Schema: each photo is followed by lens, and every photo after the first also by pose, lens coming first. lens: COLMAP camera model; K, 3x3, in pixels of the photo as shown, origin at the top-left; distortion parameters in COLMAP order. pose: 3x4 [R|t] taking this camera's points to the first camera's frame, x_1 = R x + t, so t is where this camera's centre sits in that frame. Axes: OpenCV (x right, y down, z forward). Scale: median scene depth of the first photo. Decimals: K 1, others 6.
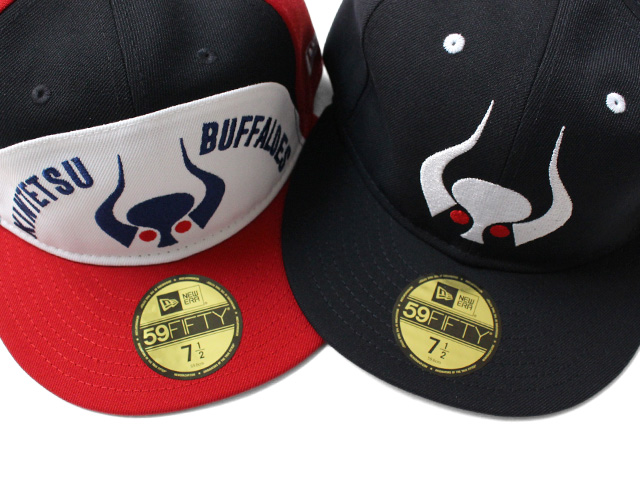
lens RADIAL K [[744.6, 0, 317.2], [0, 744.6, 242.8], [0, 0, 1]] dist [-0.177505, 0.000000]
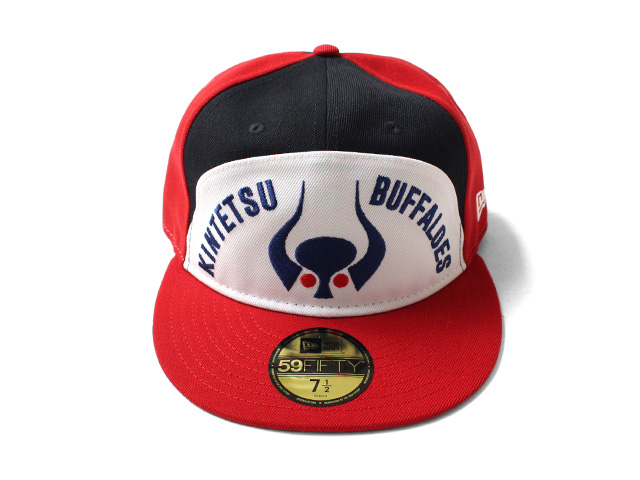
lens RADIAL K [[744.6, 0, 321.8], [0, 744.6, 239.6], [0, 0, 1]] dist [-0.177505, 0.000000]
pose [[0.948609, 0.131574, -0.287800, 0.108644], [-0.257100, 0.850686, -0.458512, 0.459179], [0.184499, 0.508942, 0.840796, 0.022871]]
